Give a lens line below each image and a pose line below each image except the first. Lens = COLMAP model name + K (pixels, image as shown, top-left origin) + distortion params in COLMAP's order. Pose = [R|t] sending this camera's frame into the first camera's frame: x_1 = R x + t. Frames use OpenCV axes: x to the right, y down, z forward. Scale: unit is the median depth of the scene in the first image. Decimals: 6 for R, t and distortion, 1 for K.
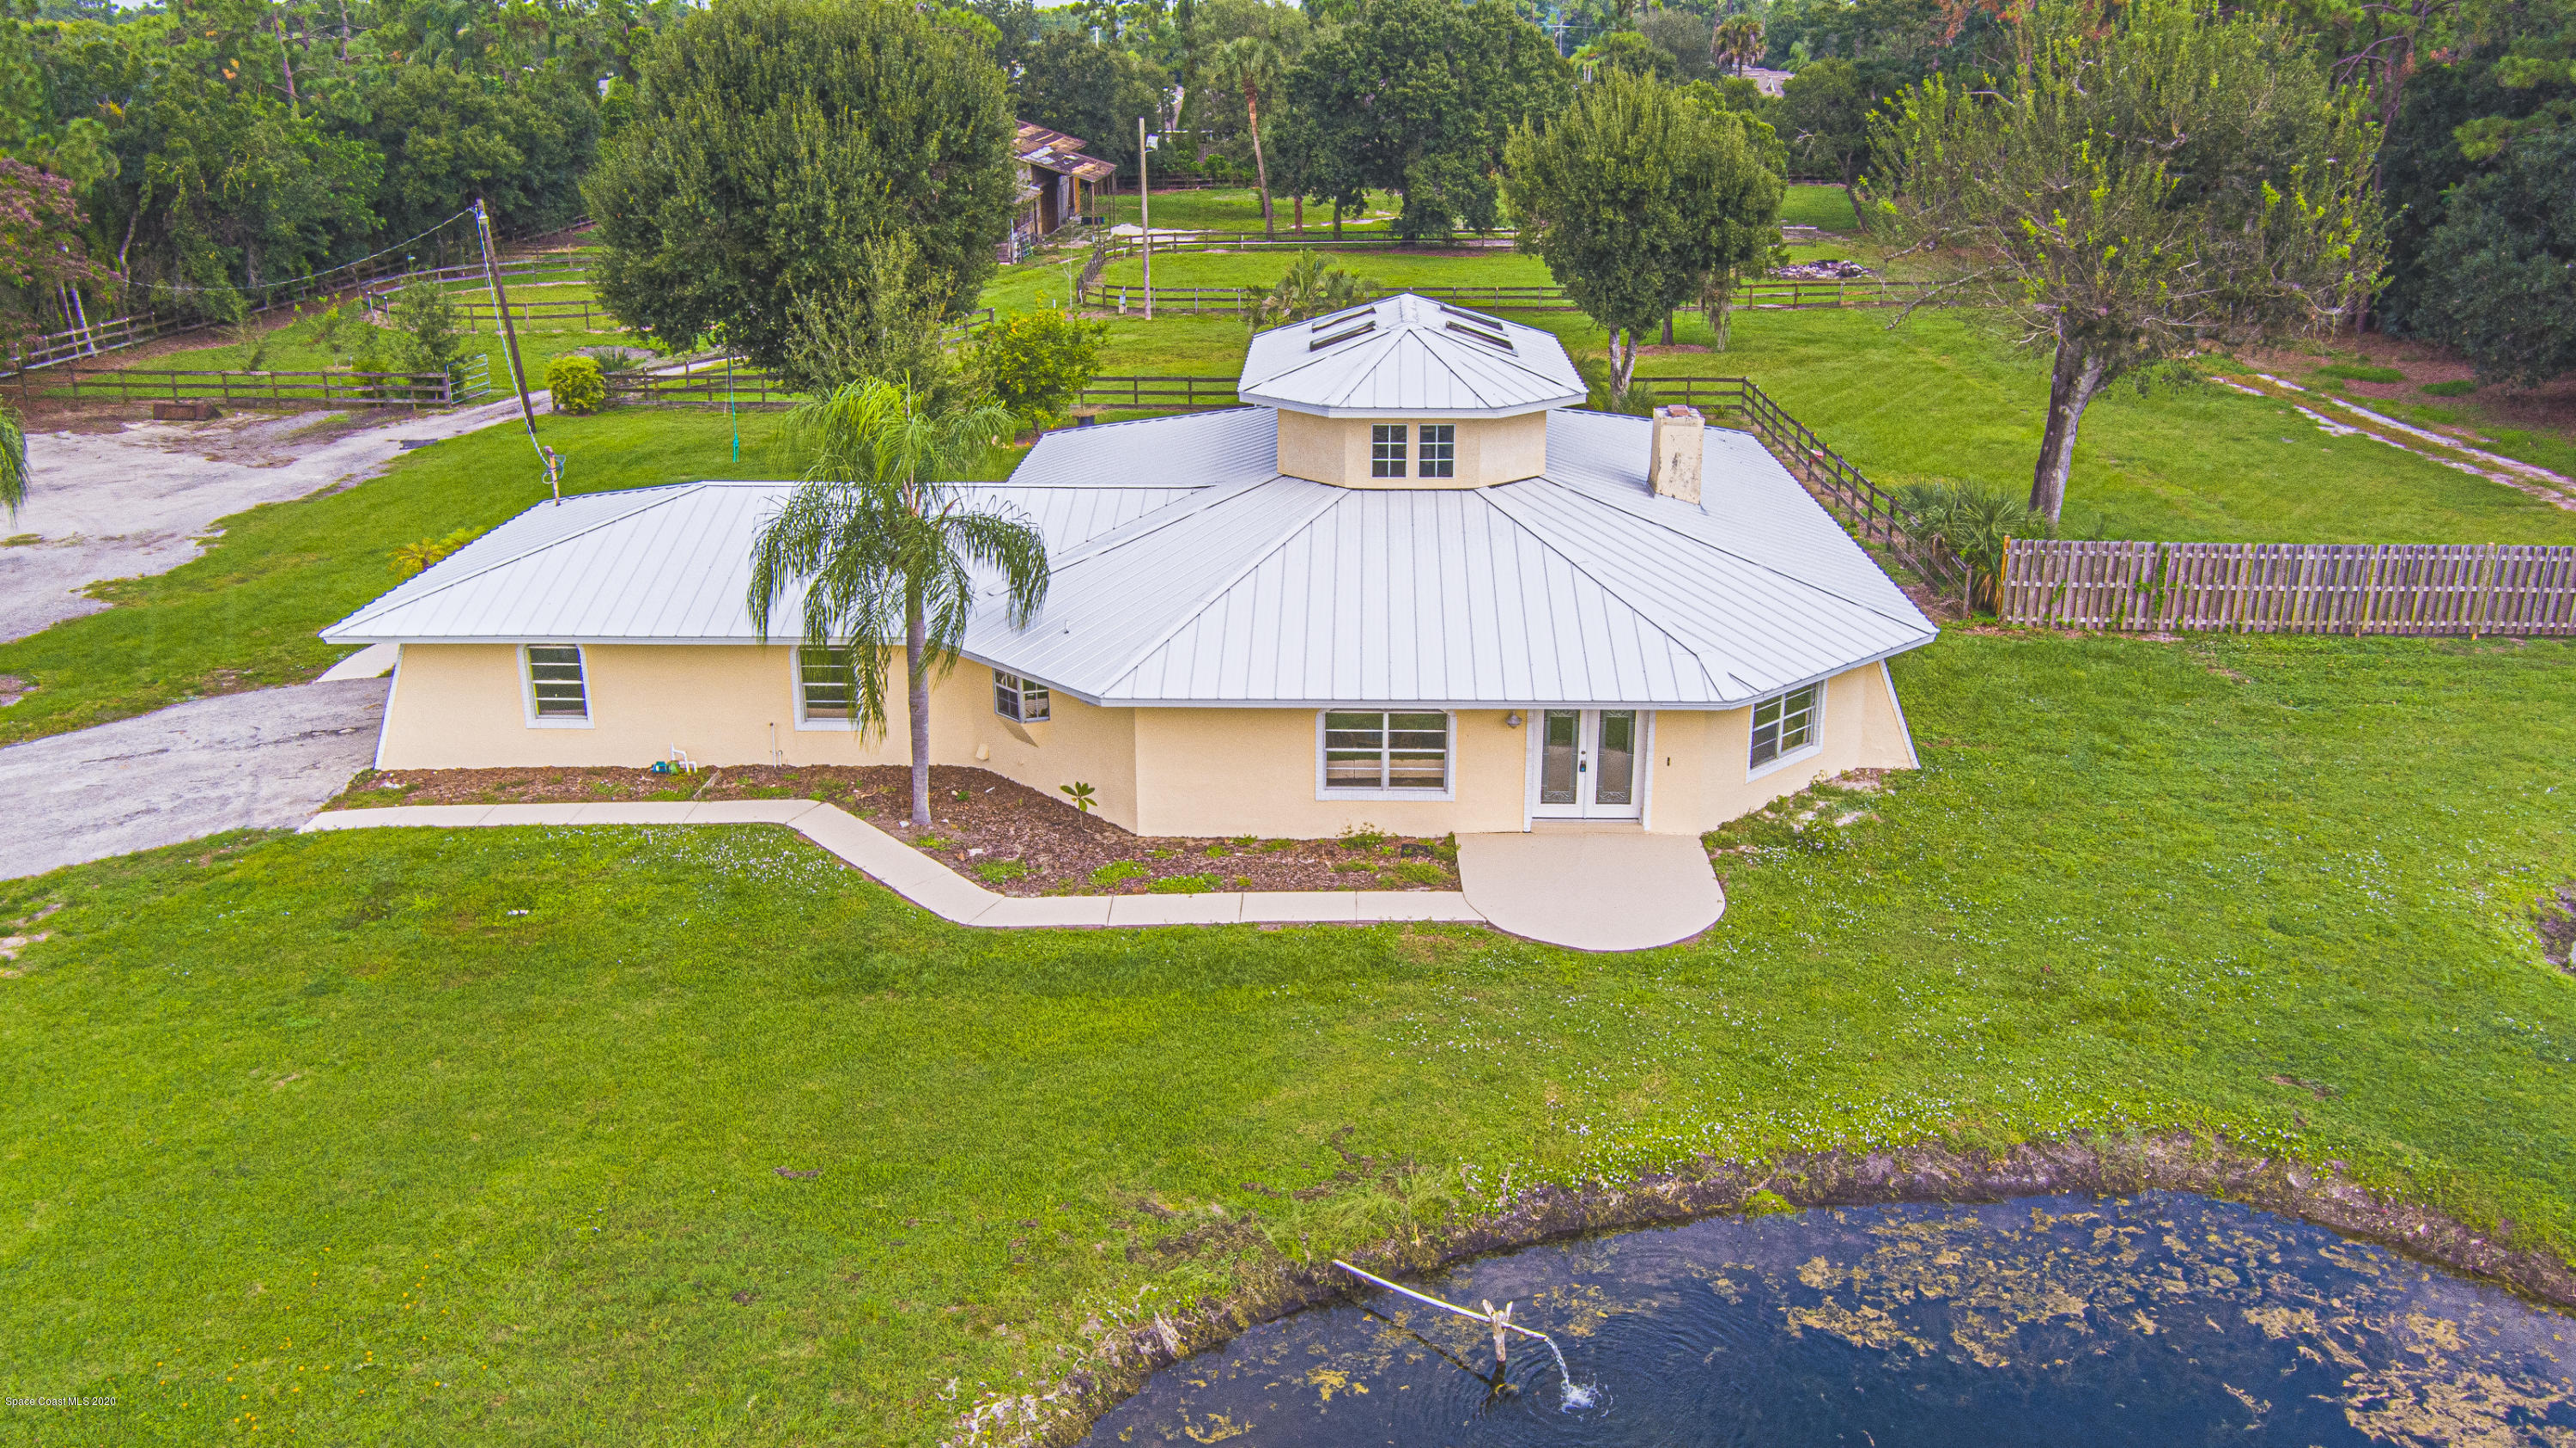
lens RADIAL K [[2092.3, 0, 1288.0], [0, 2092.3, 724.0], [0, 0, 1]] dist [-0.007058, -0.005110]
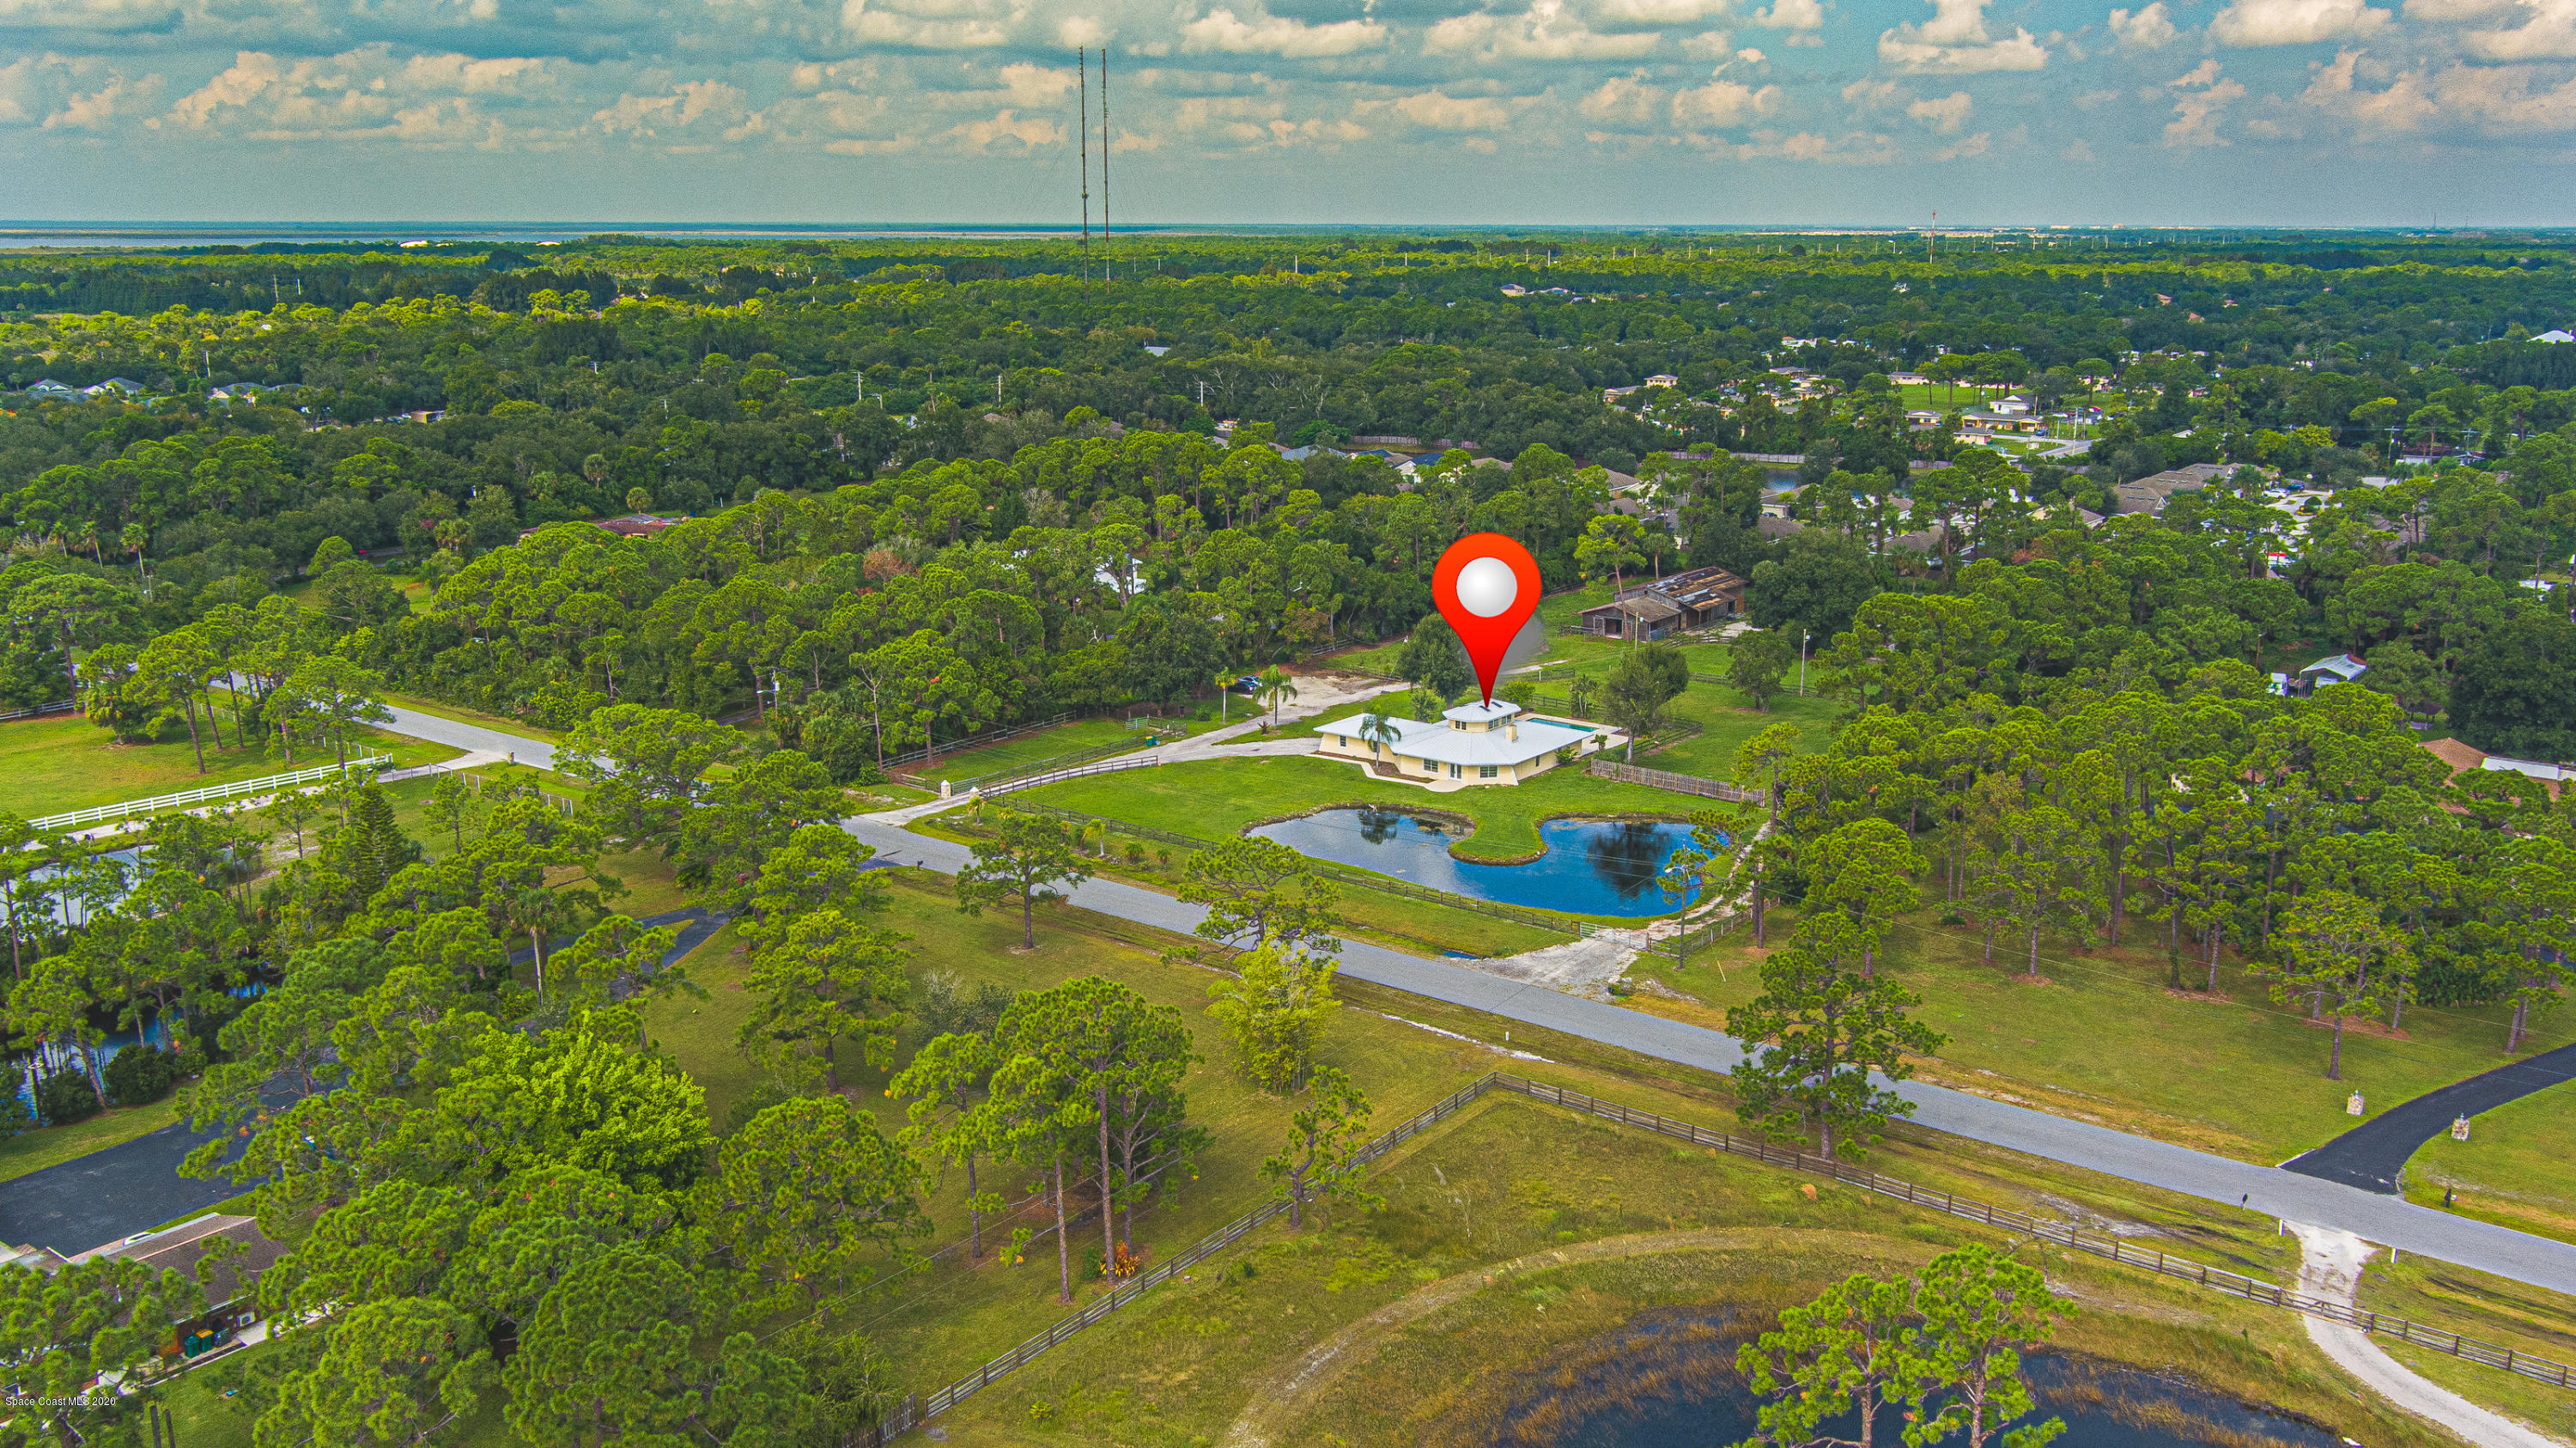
lens RADIAL K [[2092.3, 0, 1288.0], [0, 2092.3, 724.0], [0, 0, 1]] dist [-0.007058, -0.005110]
pose [[0.813733, 0.138552, -0.564484, 3.509108], [-0.188972, 0.981477, -0.031510, 0.182028], [0.549663, 0.132313, 0.824842, -4.949249]]
